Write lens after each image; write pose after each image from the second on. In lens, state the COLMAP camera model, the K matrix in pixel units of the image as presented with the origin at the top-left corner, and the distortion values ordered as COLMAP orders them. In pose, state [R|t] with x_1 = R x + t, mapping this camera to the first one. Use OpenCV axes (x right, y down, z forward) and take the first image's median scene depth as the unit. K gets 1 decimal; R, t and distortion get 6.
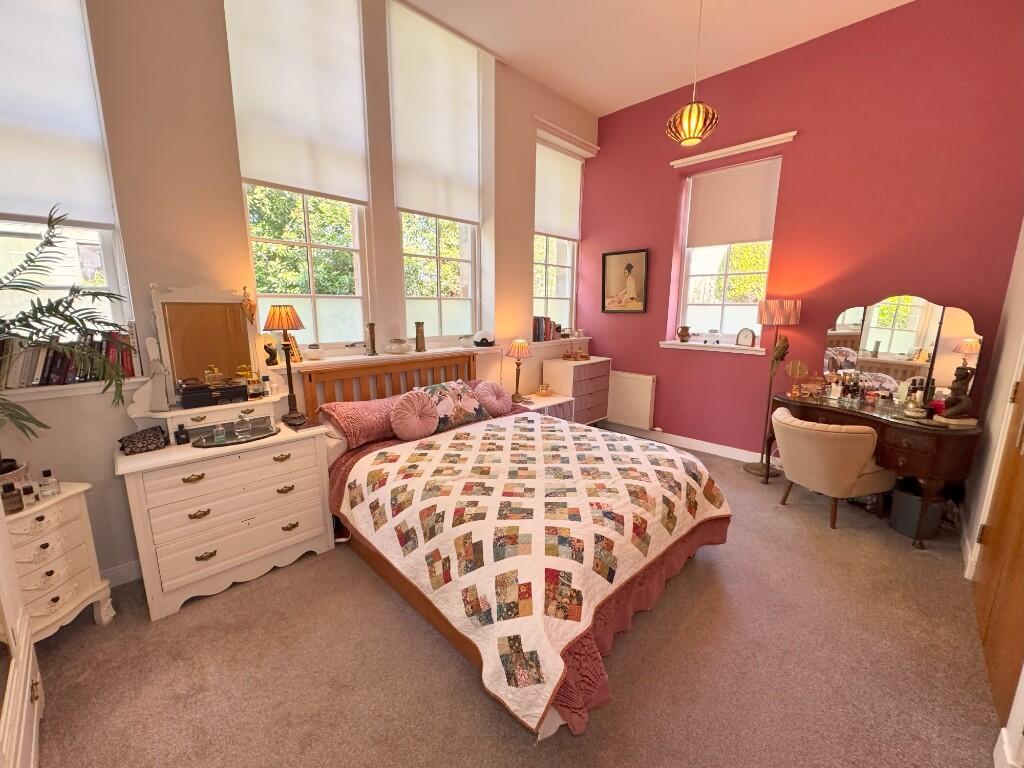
lens RADIAL K [[408.1, 0, 510.9], [0, 408.1, 381.3], [0, 0, 1]] dist [-0.003682, -0.000319]
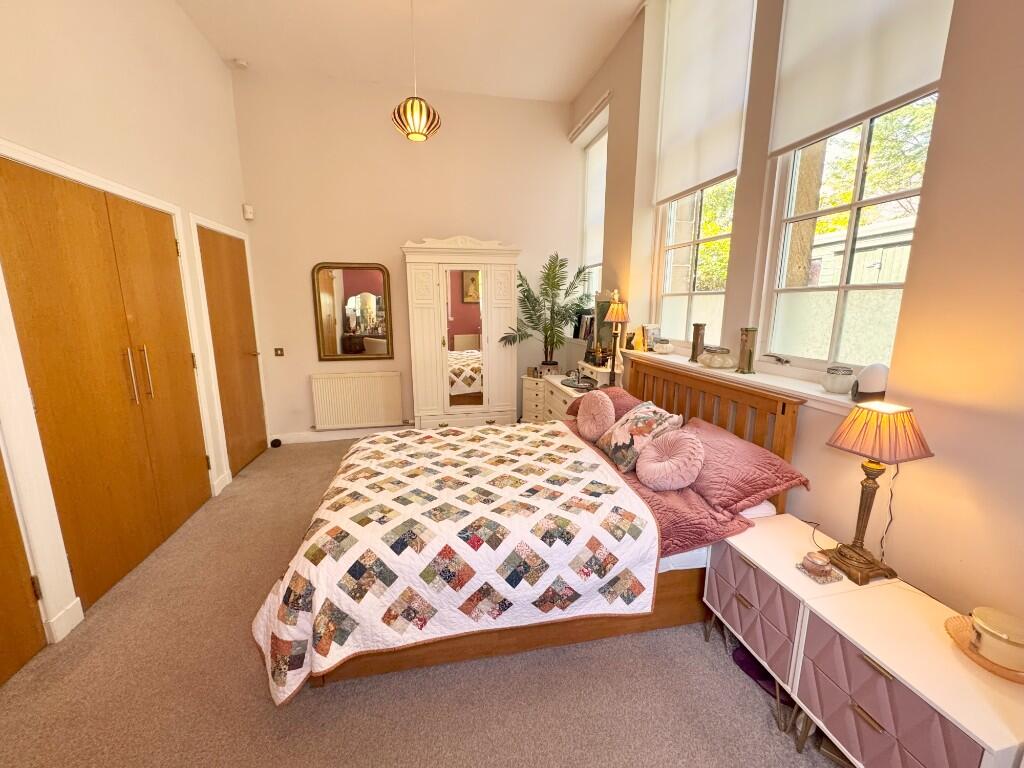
lens RADIAL K [[408.1, 0, 510.9], [0, 408.1, 381.3], [0, 0, 1]] dist [-0.003682, -0.000319]
pose [[-0.555627, 0.151577, -0.817498, 0.726769], [-0.154765, 0.947202, 0.280815, -0.259957], [0.816900, 0.282548, -0.502832, 1.439000]]
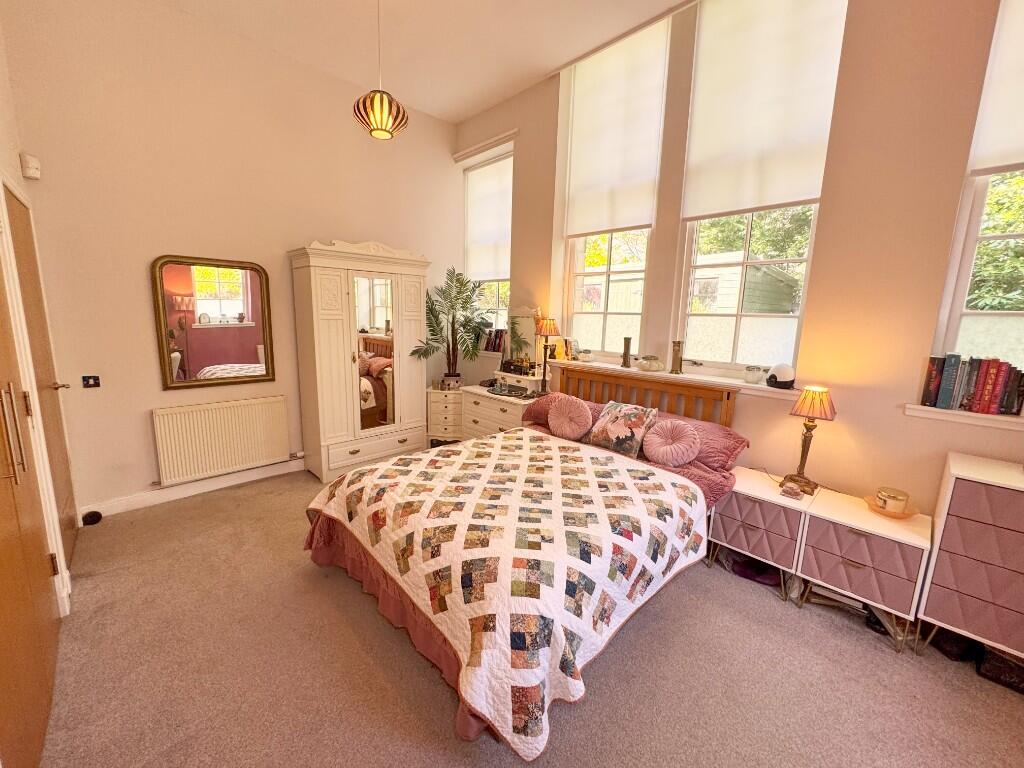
lens RADIAL K [[408.1, 0, 510.9], [0, 408.1, 381.3], [0, 0, 1]] dist [-0.003682, -0.000319]
pose [[-0.027351, 0.157190, -0.987190, 0.946419], [-0.207549, 0.965145, 0.159431, -0.174716], [0.977842, 0.209251, 0.006227, 0.902945]]
